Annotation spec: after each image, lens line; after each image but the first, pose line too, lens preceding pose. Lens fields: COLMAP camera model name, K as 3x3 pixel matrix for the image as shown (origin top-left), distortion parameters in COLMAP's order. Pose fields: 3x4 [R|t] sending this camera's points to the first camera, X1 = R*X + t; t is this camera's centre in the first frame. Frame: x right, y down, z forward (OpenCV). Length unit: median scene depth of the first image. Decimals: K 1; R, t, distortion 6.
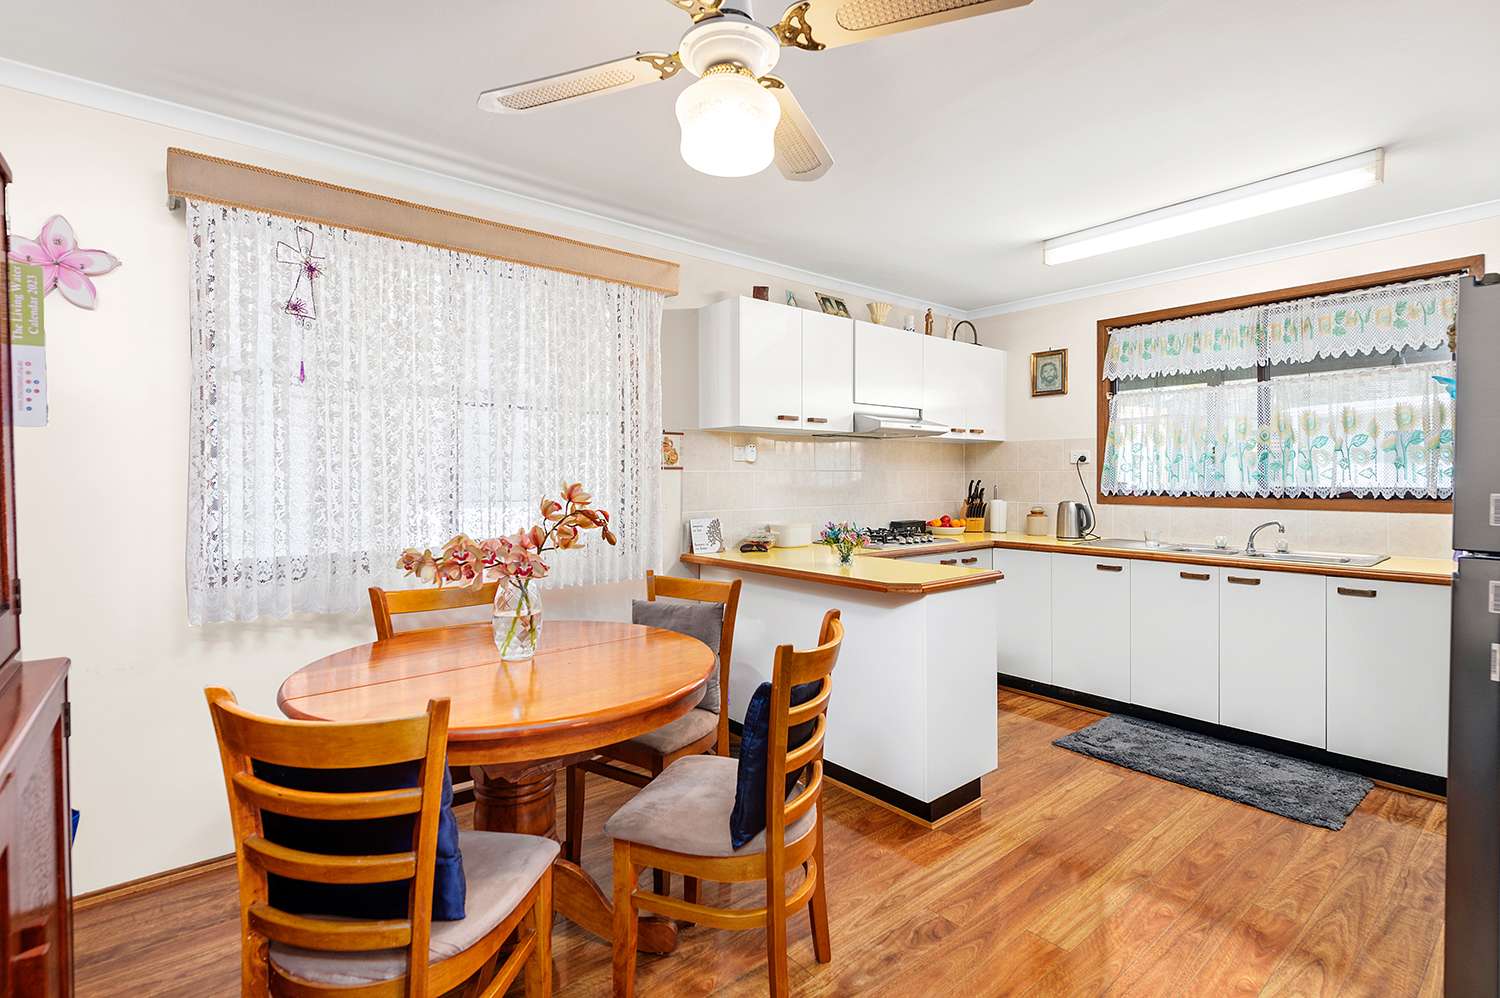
lens RADIAL K [[701.1, 0, 737.6], [0, 701.1, 479.2], [0, 0, 1]] dist [0.001052, -0.003769]
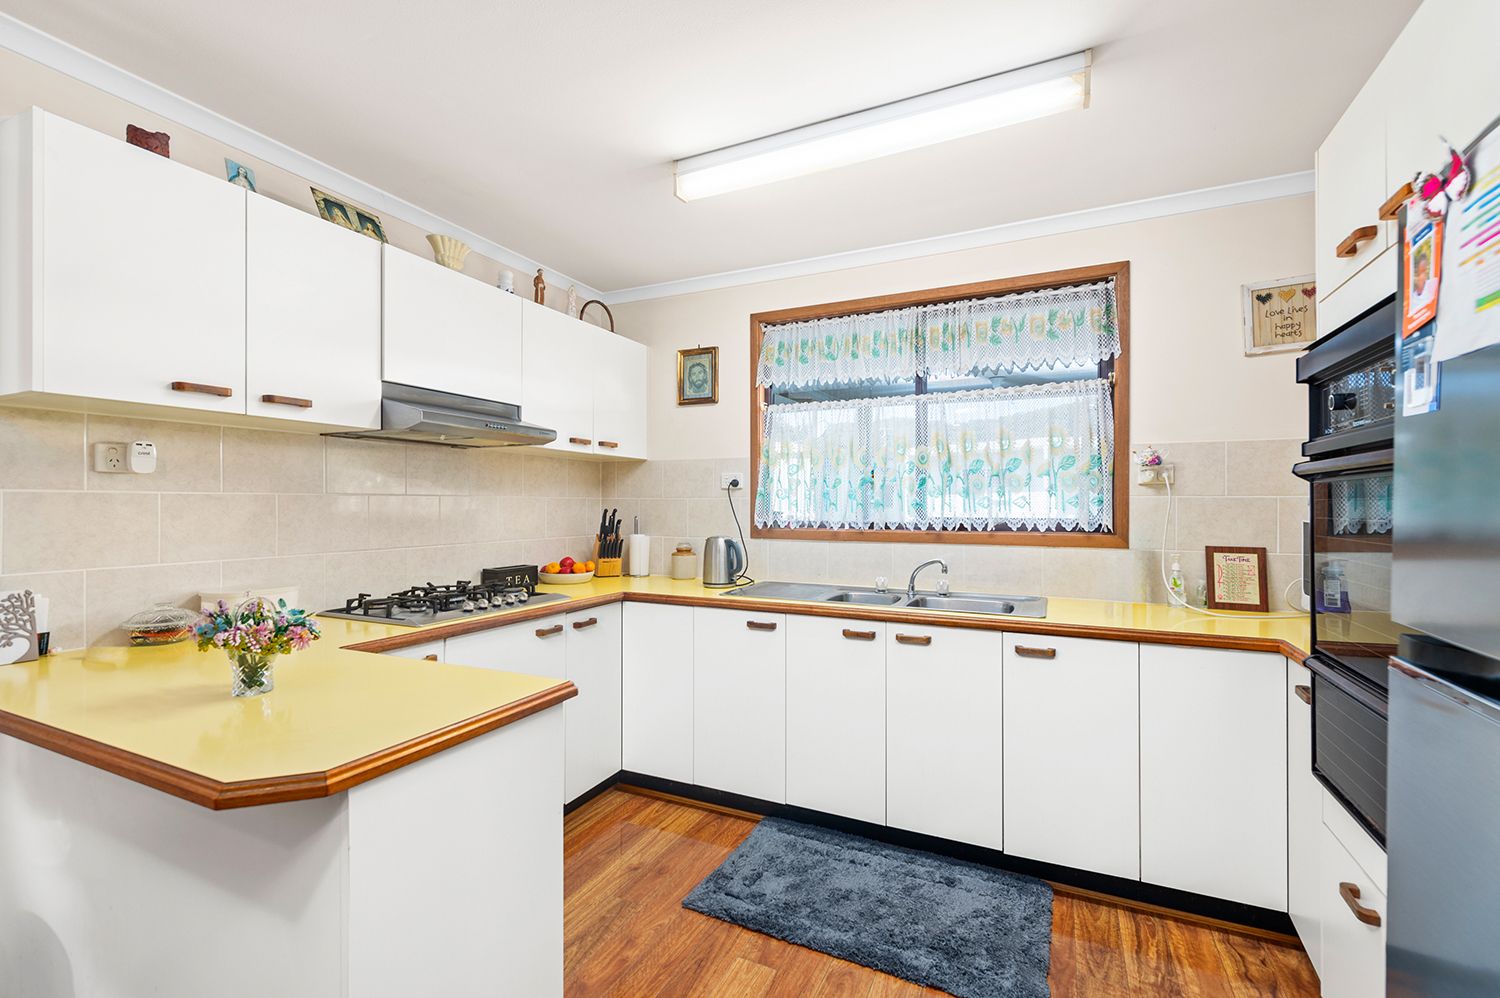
lens RADIAL K [[661.7, 0, 747.4], [0, 661.7, 502.0], [0, 0, 1]] dist [-0.001243, 0.000028]
pose [[0.900517, 0.004742, 0.434794, 0.199163], [-0.001591, 0.999970, -0.007612, -0.001605], [-0.434817, 0.006163, 0.900498, 0.351443]]
